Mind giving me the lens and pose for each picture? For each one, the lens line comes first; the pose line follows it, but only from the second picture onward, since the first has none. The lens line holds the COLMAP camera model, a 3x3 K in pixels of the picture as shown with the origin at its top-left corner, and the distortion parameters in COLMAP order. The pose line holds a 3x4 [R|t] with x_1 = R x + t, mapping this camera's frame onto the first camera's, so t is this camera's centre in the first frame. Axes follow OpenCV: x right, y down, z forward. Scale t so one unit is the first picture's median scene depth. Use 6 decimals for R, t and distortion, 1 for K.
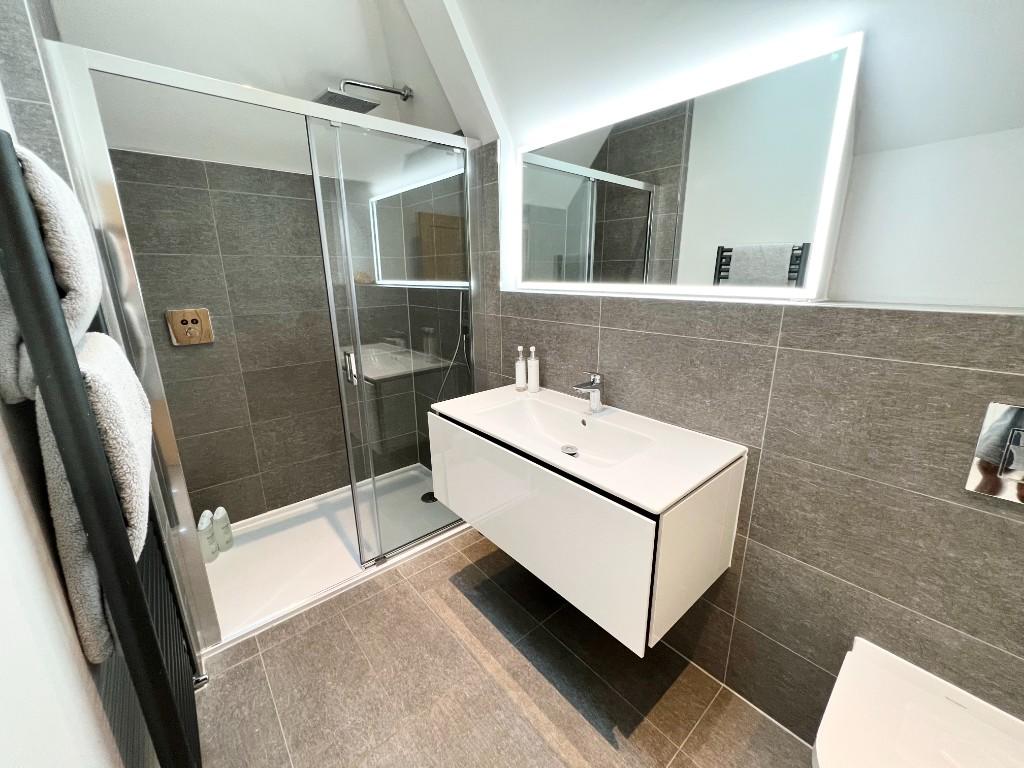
lens RADIAL K [[411.5, 0, 510.0], [0, 411.5, 381.8], [0, 0, 1]] dist [-0.003541, 0.000932]
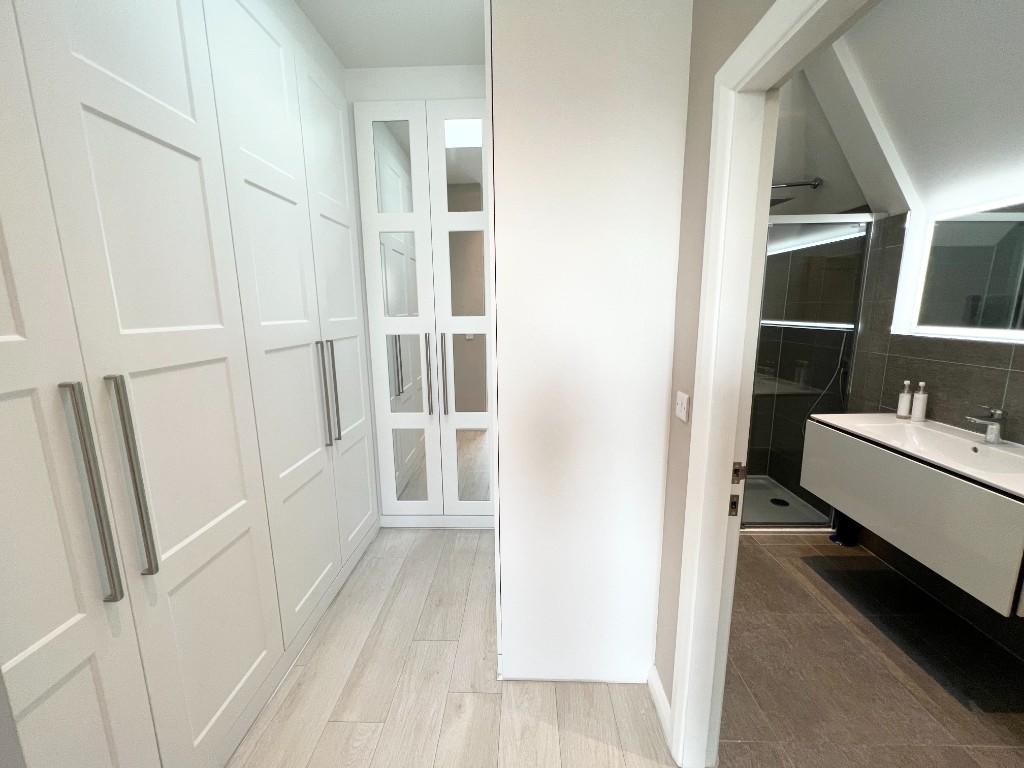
lens RADIAL K [[411.5, 0, 511.8], [0, 411.5, 377.2], [0, 0, 1]] dist [-0.003541, 0.000932]
pose [[0.741590, 0.118654, -0.660277, -0.038432], [-0.179805, 0.983379, -0.025232, 0.130393], [0.646308, 0.137433, 0.750598, -0.586821]]
